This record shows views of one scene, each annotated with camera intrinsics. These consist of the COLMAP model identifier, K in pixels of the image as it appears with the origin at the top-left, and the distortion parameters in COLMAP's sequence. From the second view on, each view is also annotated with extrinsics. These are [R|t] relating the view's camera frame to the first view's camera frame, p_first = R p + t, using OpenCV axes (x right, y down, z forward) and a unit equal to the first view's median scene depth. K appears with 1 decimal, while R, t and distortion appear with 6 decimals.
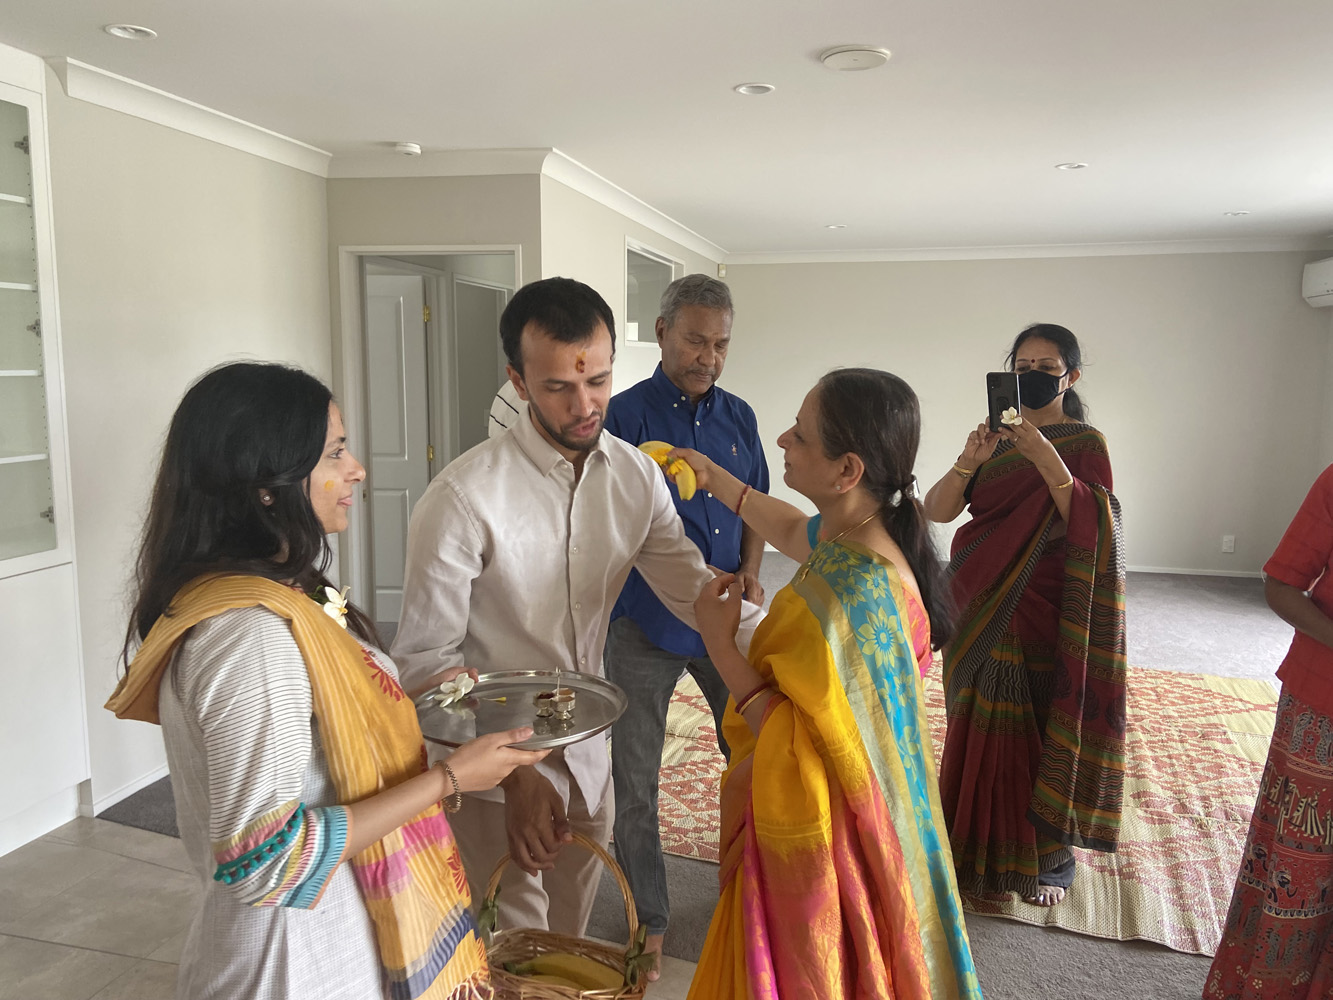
lens RADIAL K [[960.7, 0, 694.3], [0, 960.7, 490.7], [0, 0, 1]] dist [0.085010, -0.085429]
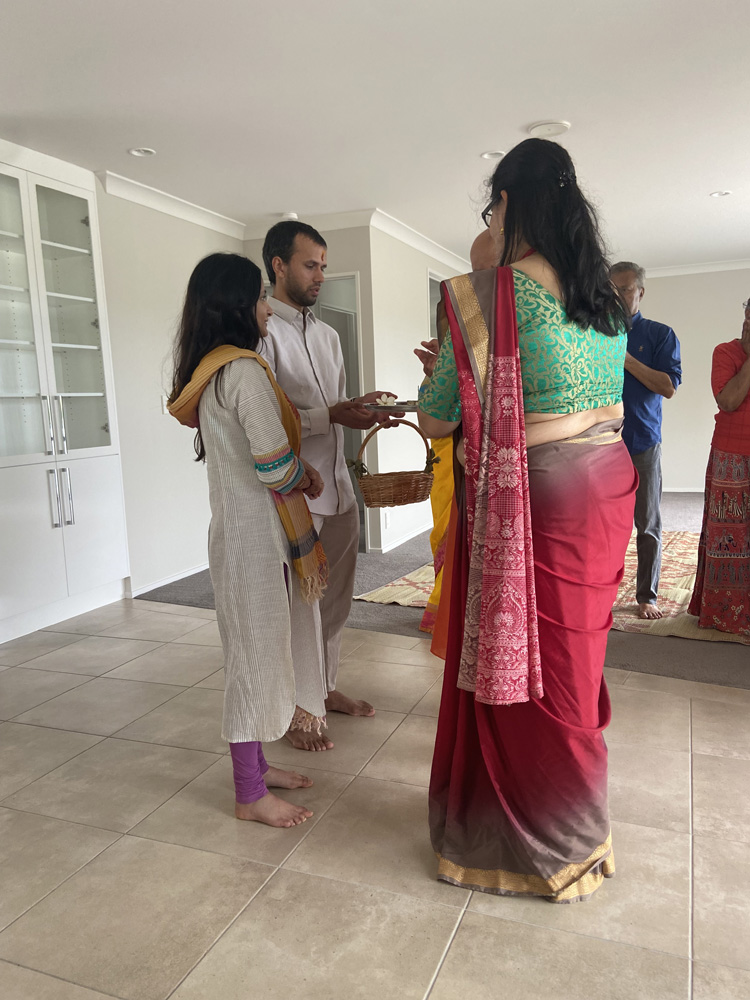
lens RADIAL K [[720.7, 0, 399.3], [0, 720.7, 508.0], [0, 0, 1]] dist [0.085010, -0.085429]
pose [[0.988955, -0.018636, -0.147043, 0.077208], [0.021491, 0.999610, 0.017856, 0.157578], [0.146653, -0.020819, 0.988969, -0.258263]]
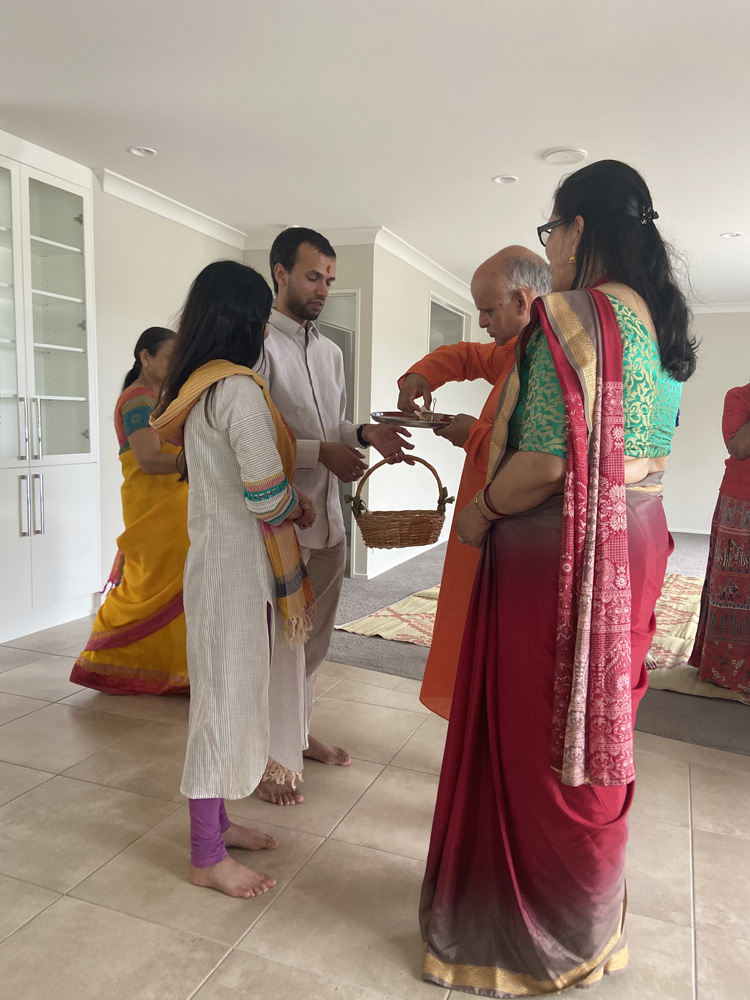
lens RADIAL K [[720.7, 0, 398.3], [0, 720.7, 509.5], [0, 0, 1]] dist [0.085010, -0.085429]
pose [[0.990941, 0.036406, -0.129268, 0.063097], [-0.037401, 0.999286, -0.005275, 0.141555], [0.128984, 0.010062, 0.991596, -0.207302]]
